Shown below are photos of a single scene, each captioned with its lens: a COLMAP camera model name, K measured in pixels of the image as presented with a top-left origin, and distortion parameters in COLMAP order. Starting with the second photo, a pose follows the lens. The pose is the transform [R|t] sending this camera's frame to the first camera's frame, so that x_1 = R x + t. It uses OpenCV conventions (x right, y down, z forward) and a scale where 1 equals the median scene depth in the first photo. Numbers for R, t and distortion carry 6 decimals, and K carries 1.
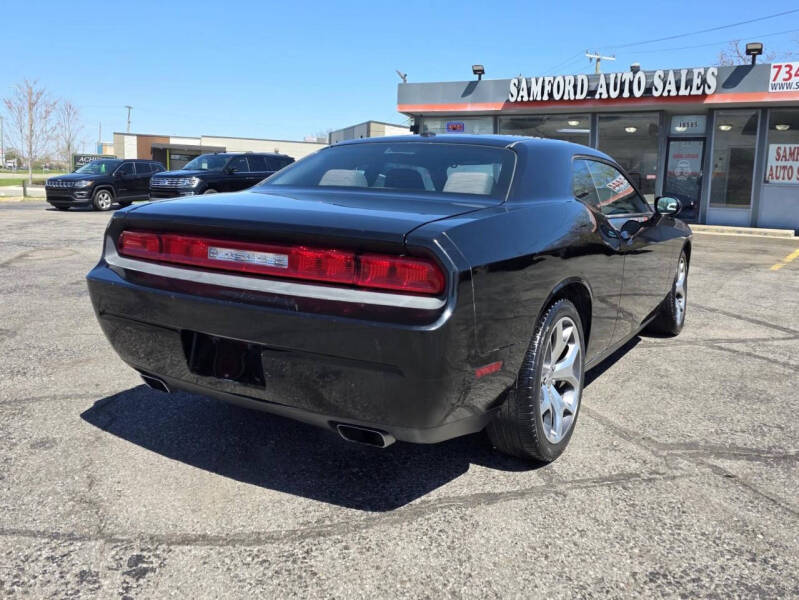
lens RADIAL K [[691.2, 0, 422.2], [0, 691.2, 273.4], [0, 0, 1]] dist [0.077655, -0.075601]
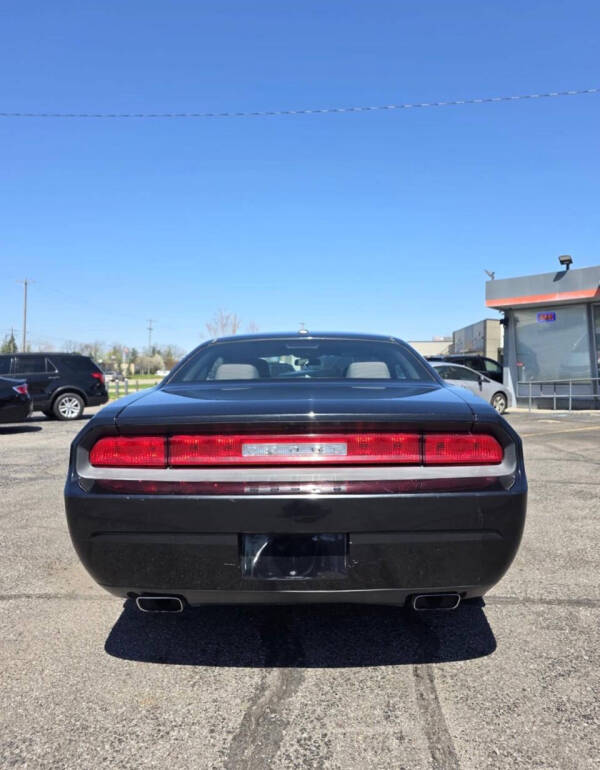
lens RADIAL K [[586.6, 0, 306.8], [0, 586.6, 370.1], [0, 0, 1]] dist [0.072830, -0.070446]
pose [[0.915744, -0.033926, -0.400326, 0.081154], [-0.022717, 0.990461, -0.135904, -0.010837], [0.401118, 0.133548, 0.906239, 0.100092]]
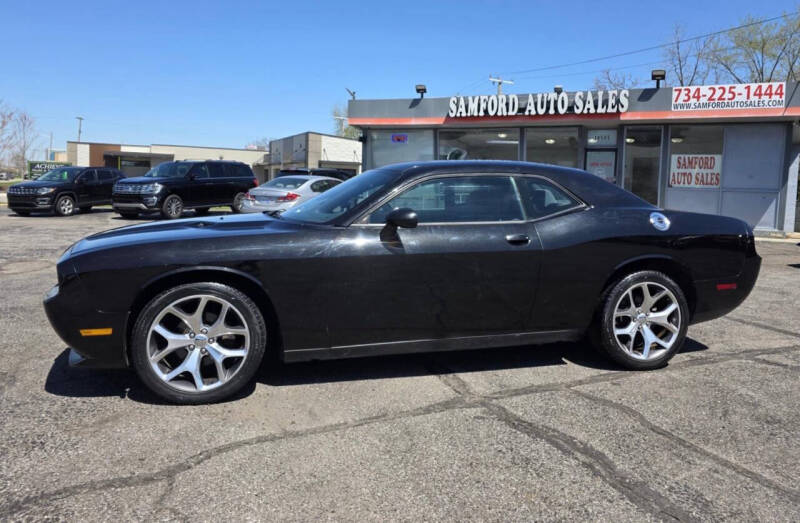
lens RADIAL K [[588.4, 0, 408.3], [0, 588.4, 219.6], [0, 0, 1]] dist [0.073341, -0.069255]
pose [[0.993255, -0.012058, 0.115323, -0.057053], [0.019960, 0.997512, -0.067611, -0.015426], [-0.114221, 0.069456, 0.991024, 0.064025]]
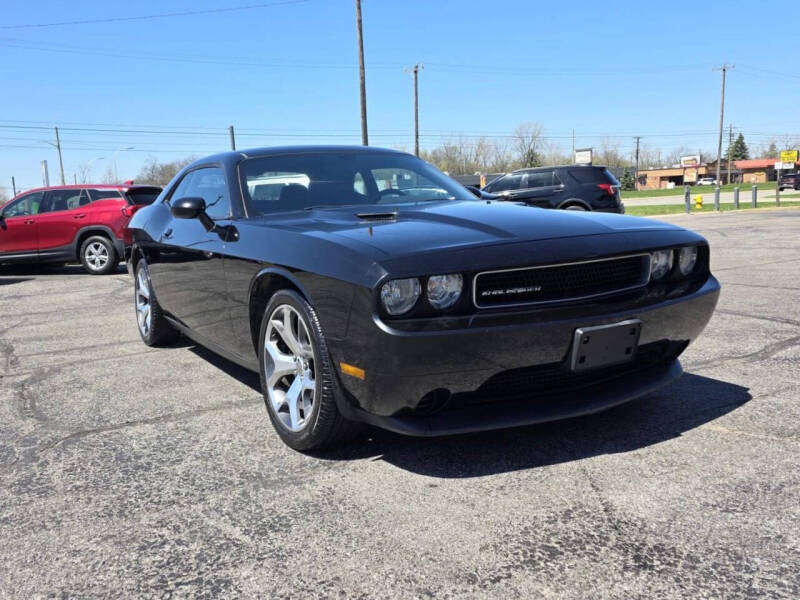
lens RADIAL K [[712.4, 0, 341.6], [0, 712.4, 297.3], [0, 0, 1]] dist [0.081647, -0.077096]
pose [[0.143798, 0.094644, -0.985071, 0.398441], [-0.079416, 0.993309, 0.083842, -0.017351], [0.986415, 0.066174, 0.150353, 0.276573]]
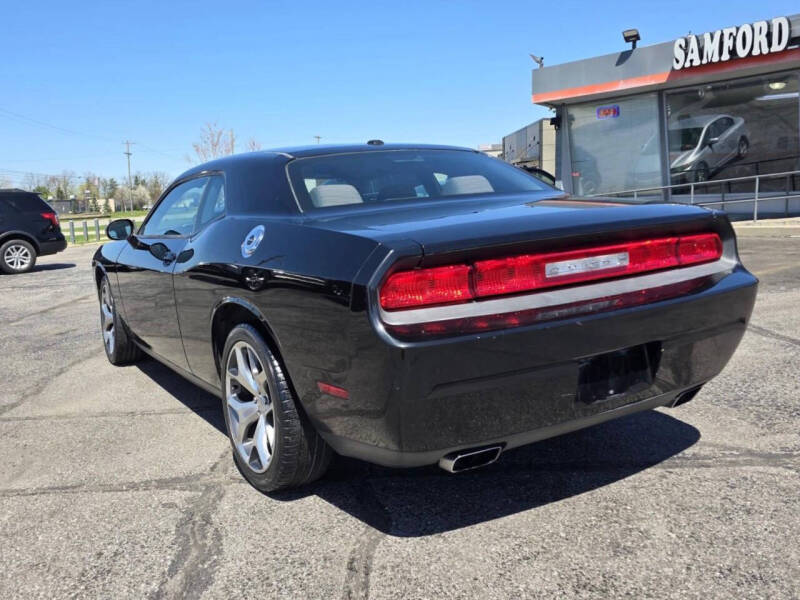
lens RADIAL K [[712.4, 0, 341.6], [0, 712.4, 297.3], [0, 0, 1]] dist [0.081647, -0.077096]
pose [[0.918351, -0.026157, -0.394901, 0.101348], [0.030778, 0.999512, 0.005372, -0.012409], [0.394568, -0.017087, 0.918708, 0.120506]]
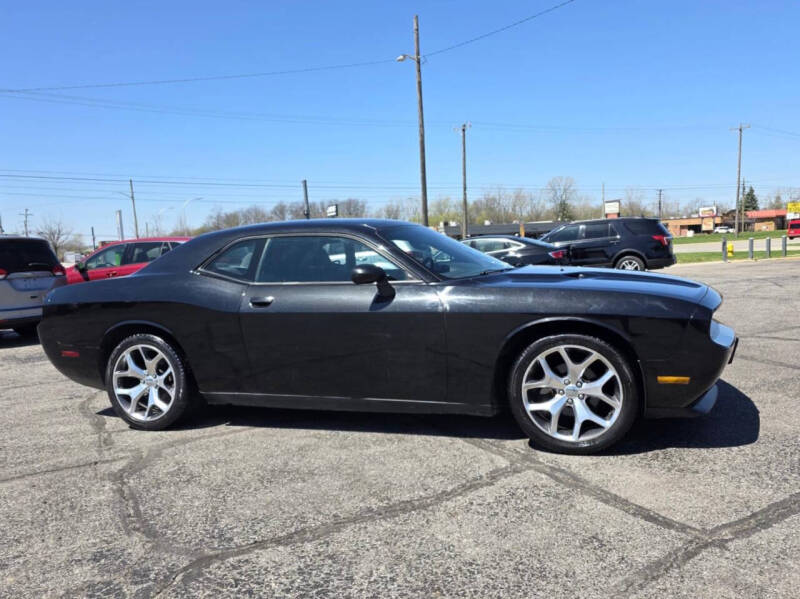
lens RADIAL K [[647.2, 0, 399.0], [0, 647.2, 316.2], [0, 0, 1]] dist [0.074037, -0.074668]
pose [[0.161117, 0.068725, -0.984540, 0.339913], [-0.078781, 0.995285, 0.056583, -0.025428], [0.983786, 0.068447, 0.165771, 0.251159]]
